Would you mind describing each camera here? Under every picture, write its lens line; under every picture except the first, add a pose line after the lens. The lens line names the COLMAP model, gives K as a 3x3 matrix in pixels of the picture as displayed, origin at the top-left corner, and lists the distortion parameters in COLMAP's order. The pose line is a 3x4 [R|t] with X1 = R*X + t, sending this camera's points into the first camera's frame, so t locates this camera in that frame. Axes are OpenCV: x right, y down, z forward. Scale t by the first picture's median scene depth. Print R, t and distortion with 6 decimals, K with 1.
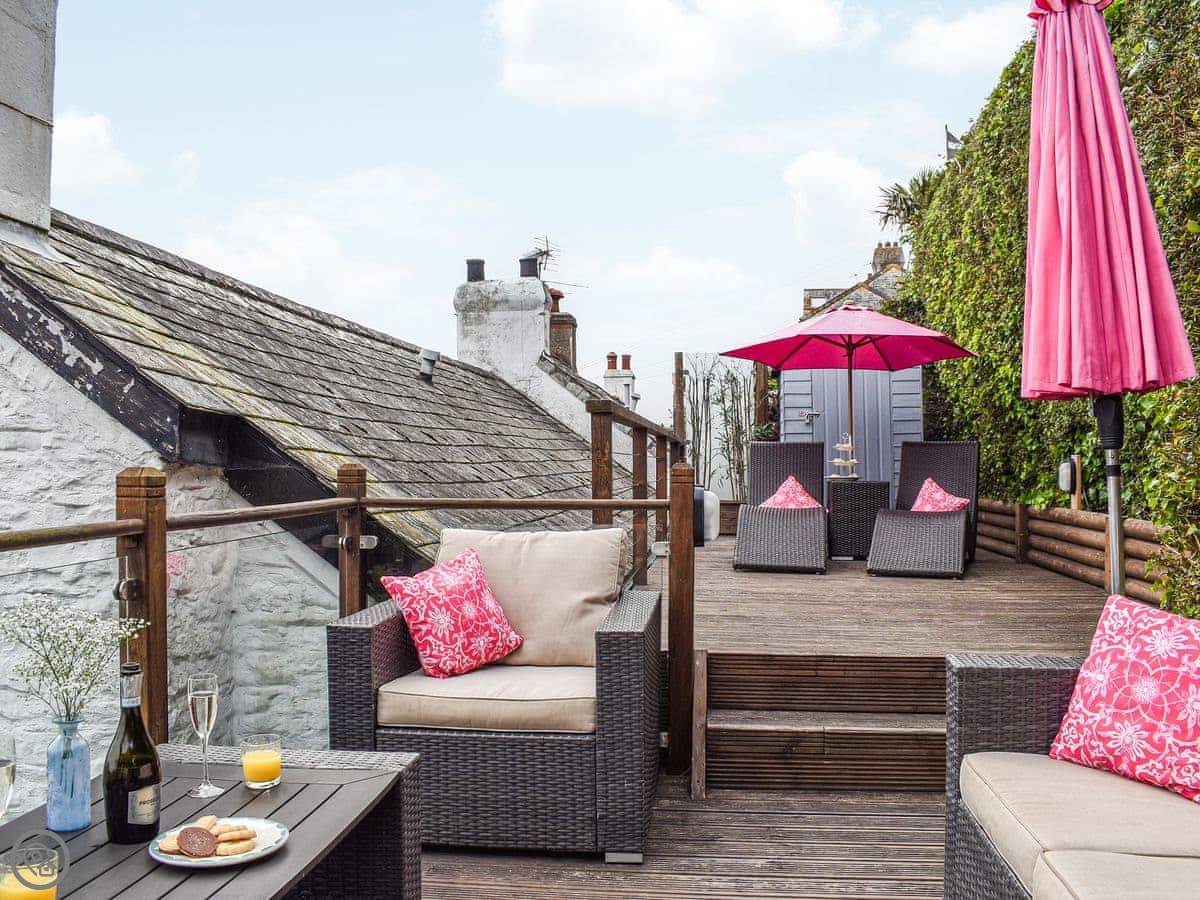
lens RADIAL K [[1182.3, 0, 600.0], [0, 1182.3, 450.0], [0, 0, 1]] dist [-0.093501, -0.009075]
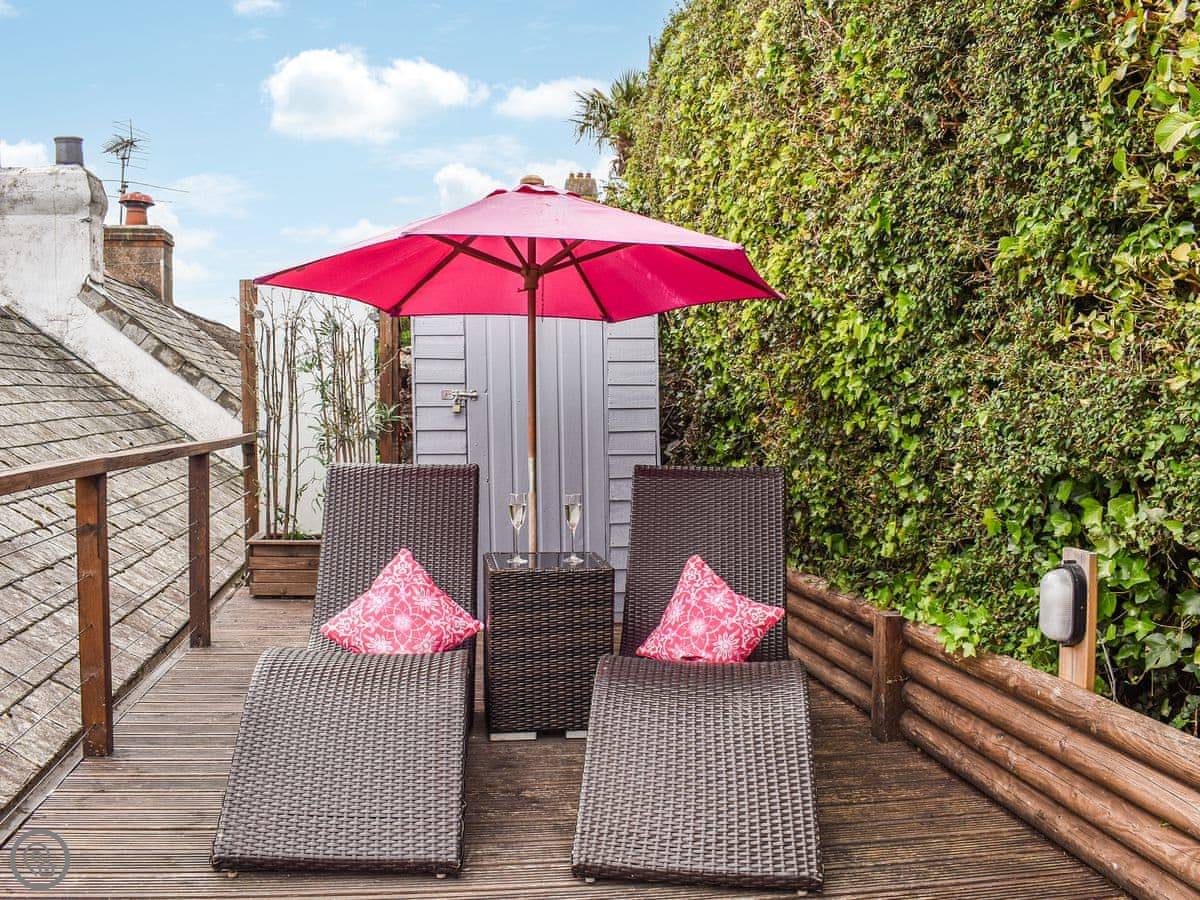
lens RADIAL K [[1182.3, 0, 600.0], [0, 1182.3, 450.0], [0, 0, 1]] dist [-0.093501, -0.009075]
pose [[0.965953, -0.005677, 0.258656, 0.102446], [-0.008117, 0.998602, 0.052231, -0.036270], [-0.258591, -0.052552, 0.964556, 0.470339]]
